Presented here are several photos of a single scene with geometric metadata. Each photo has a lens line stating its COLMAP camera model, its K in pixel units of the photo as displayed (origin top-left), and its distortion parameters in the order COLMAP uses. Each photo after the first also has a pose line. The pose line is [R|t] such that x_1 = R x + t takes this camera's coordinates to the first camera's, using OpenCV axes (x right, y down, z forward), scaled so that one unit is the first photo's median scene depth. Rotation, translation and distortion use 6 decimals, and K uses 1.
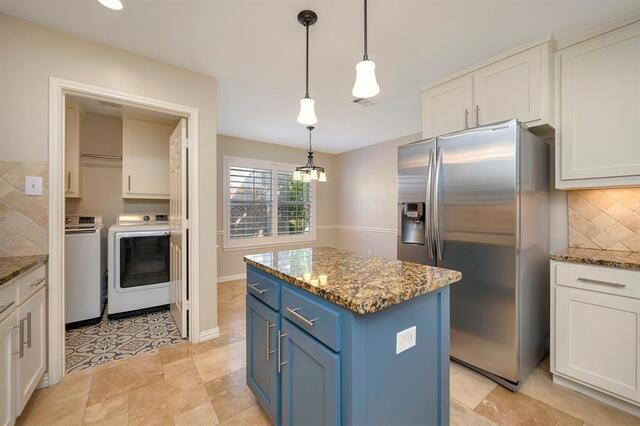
lens RADIAL K [[251.7, 0, 320.3], [0, 251.7, 211.3], [0, 0, 1]] dist [-0.003209, -0.000702]
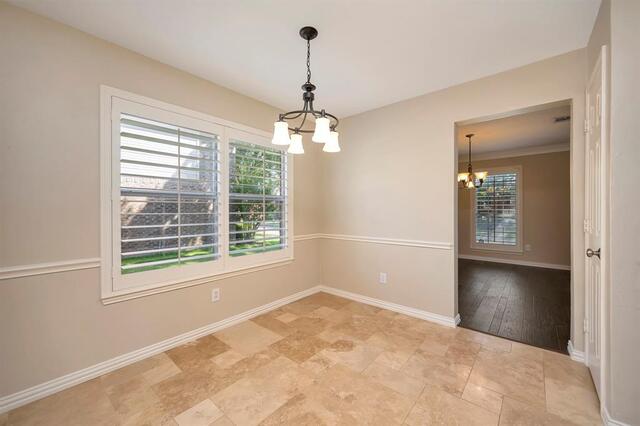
lens RADIAL K [[251.7, 0, 320.5], [0, 251.7, 208.6], [0, 0, 1]] dist [-0.003209, -0.000702]
pose [[0.977528, -0.003933, 0.210767, -0.091682], [0.006388, 0.999919, -0.010967, -0.002331], [-0.210707, 0.012067, 0.977475, 0.429400]]
